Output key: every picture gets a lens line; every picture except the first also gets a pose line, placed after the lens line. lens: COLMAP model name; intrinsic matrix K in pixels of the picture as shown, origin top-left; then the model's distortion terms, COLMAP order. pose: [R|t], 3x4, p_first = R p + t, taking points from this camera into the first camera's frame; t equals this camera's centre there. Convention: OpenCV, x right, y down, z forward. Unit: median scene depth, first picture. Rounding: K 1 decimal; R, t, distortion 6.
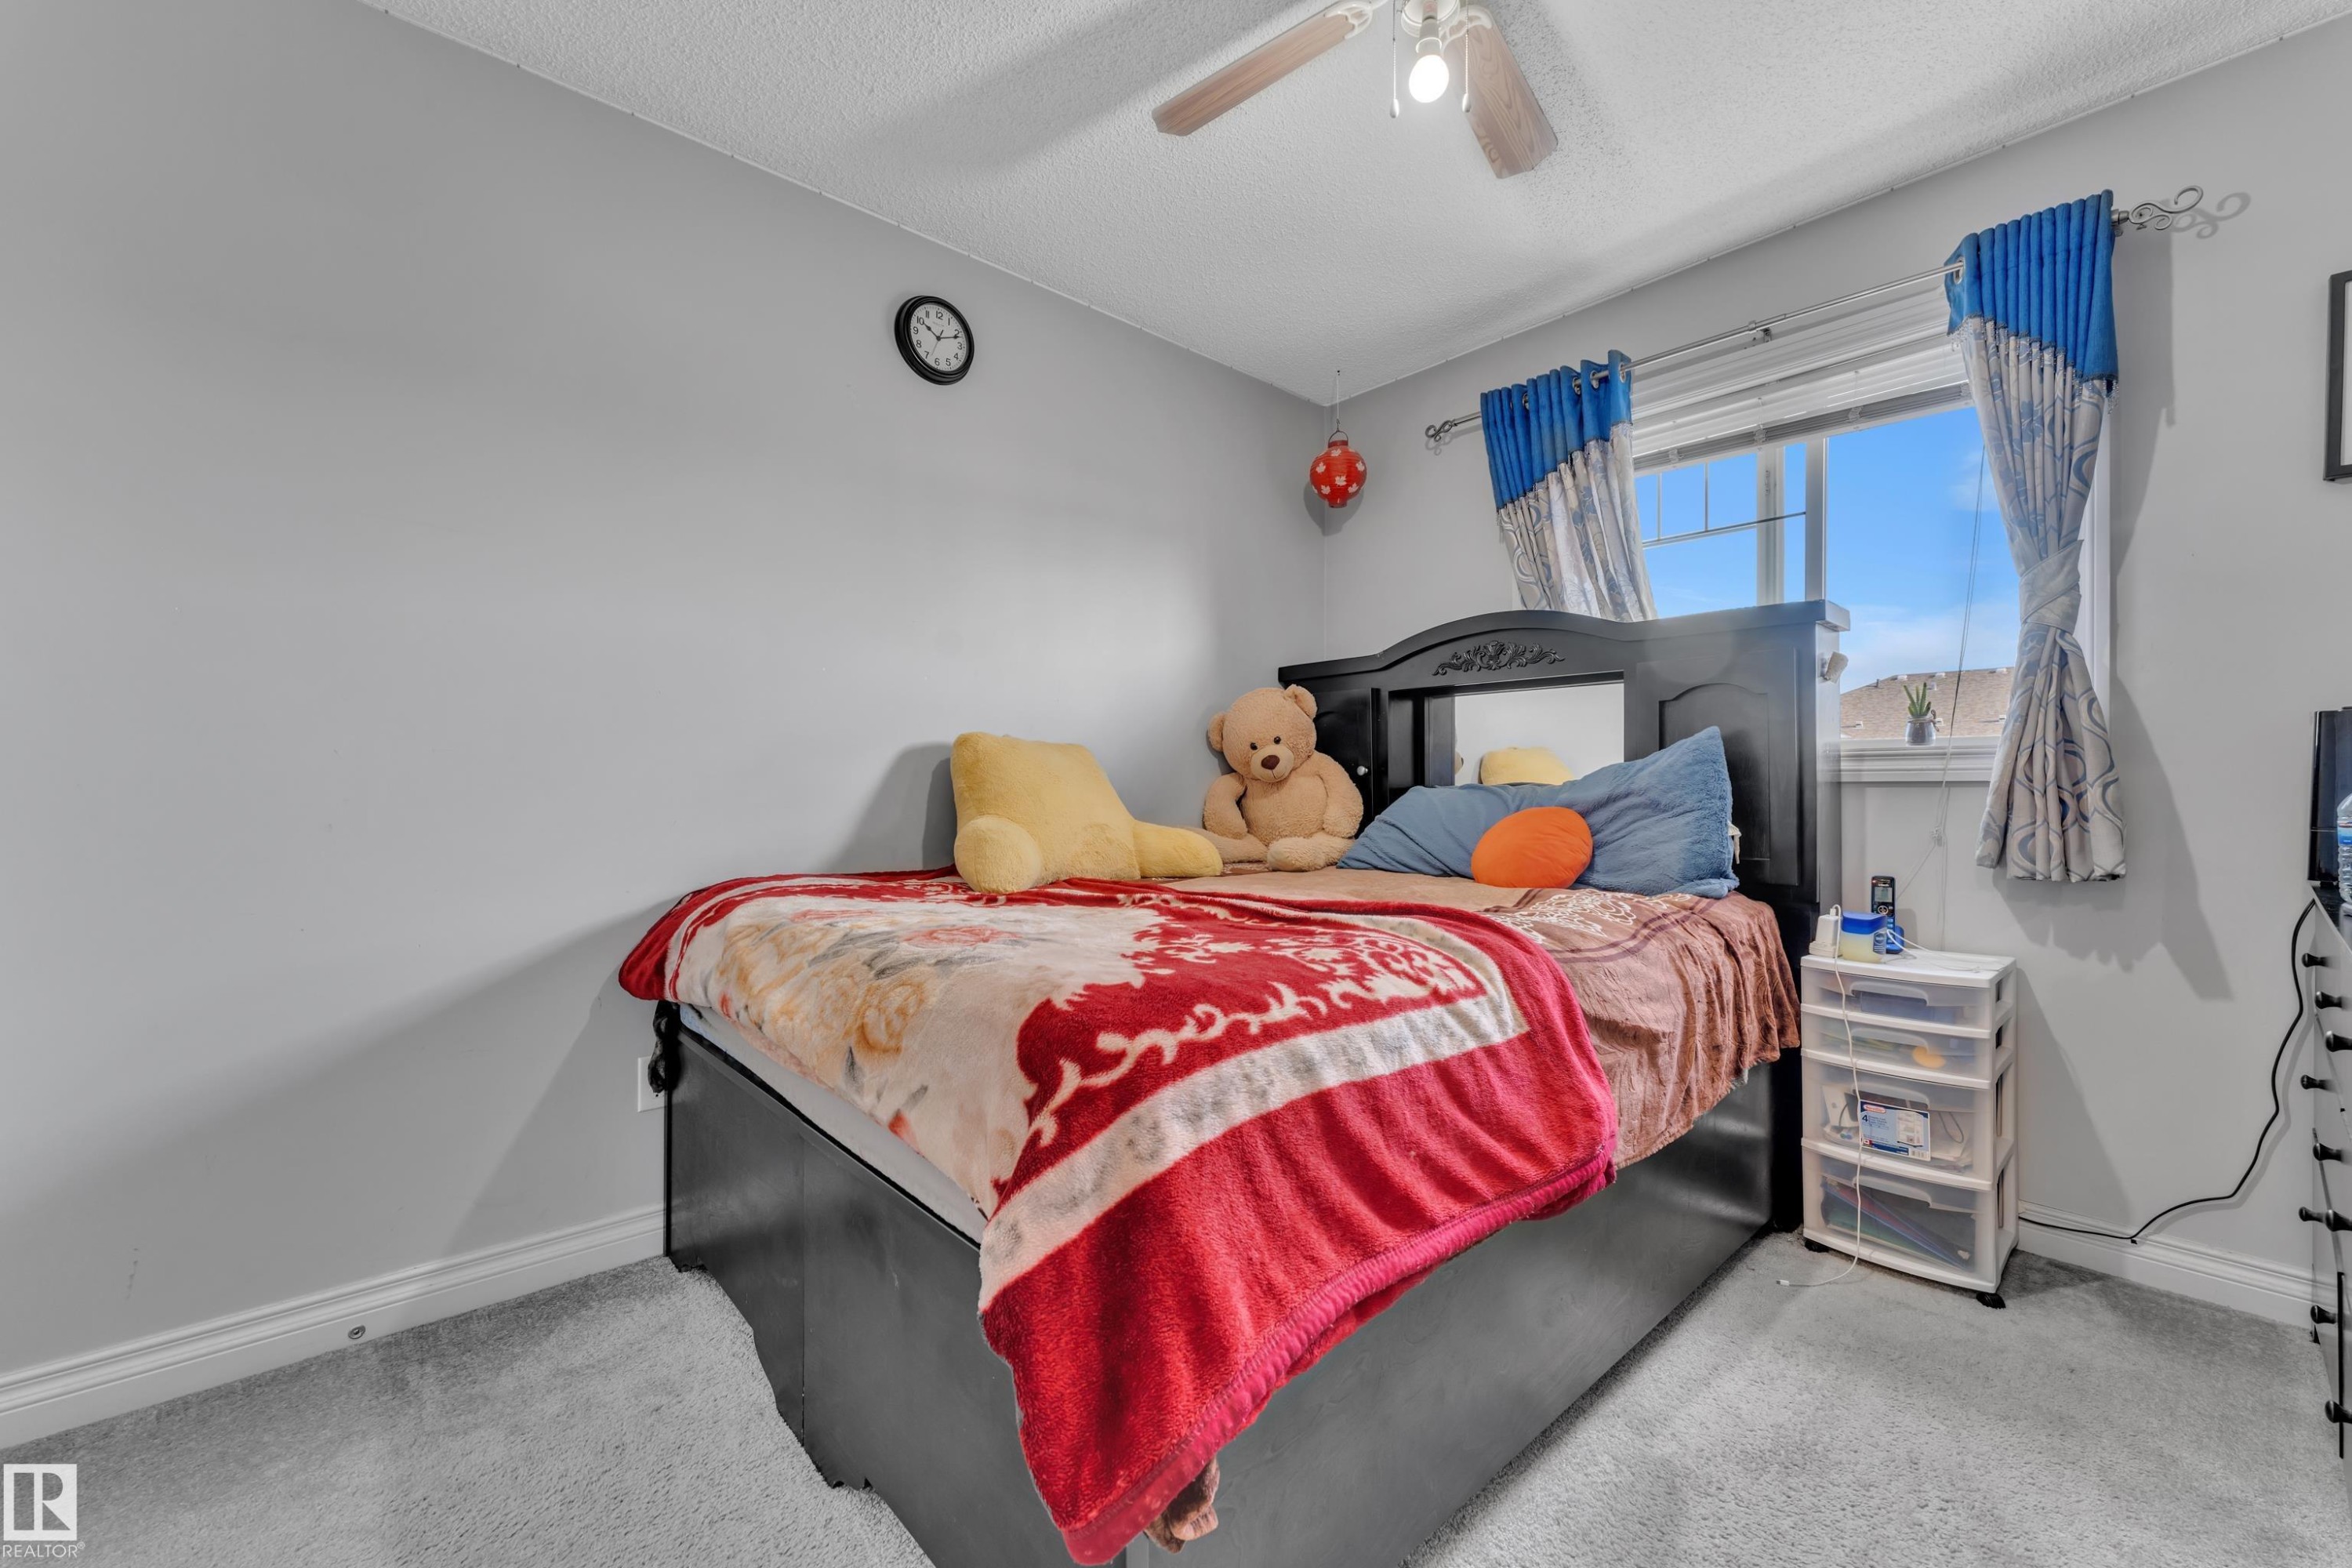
lens RADIAL K [[949.9, 0, 1176.0], [0, 949.9, 784.0], [0, 0, 1]] dist [-0.002769, -0.000490]
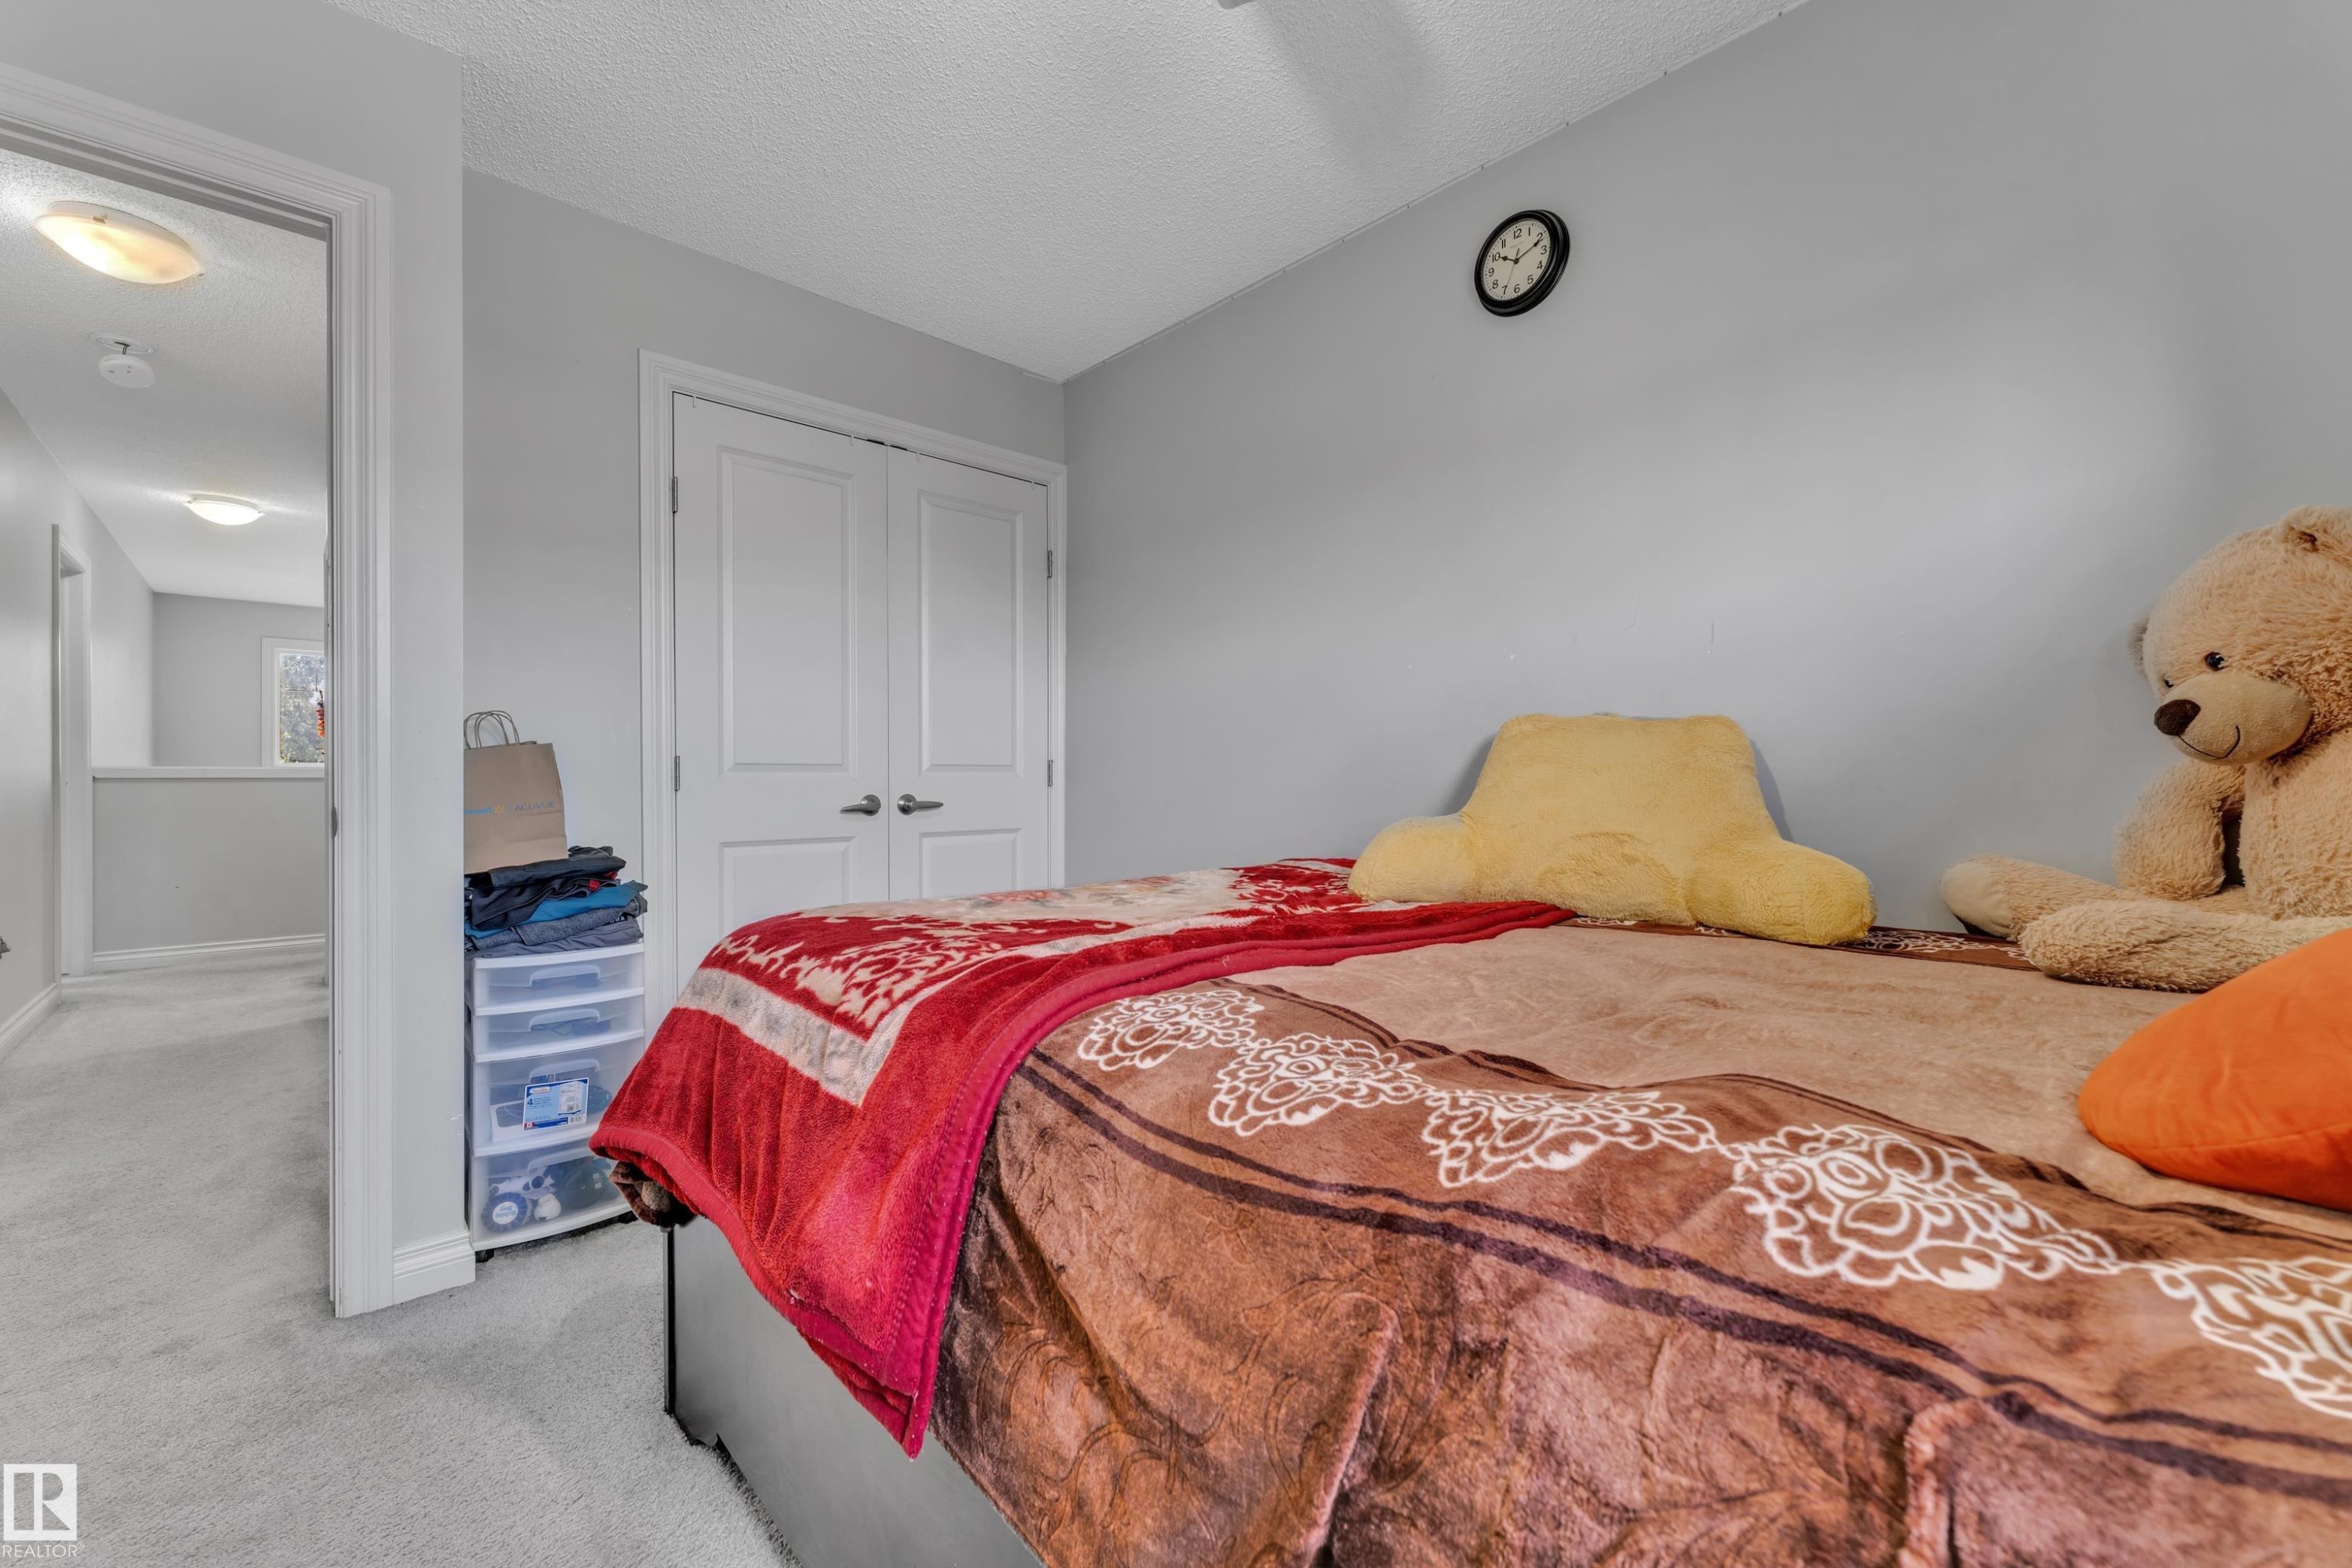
lens RADIAL K [[949.9, 0, 1176.0], [0, 949.9, 784.0], [0, 0, 1]] dist [-0.002769, -0.000490]
pose [[0.020321, -0.000314, -0.999793, 0.601317], [0.004252, 0.999991, -0.000227, 0.005470], [0.999784, -0.004246, 0.020322, 0.664177]]
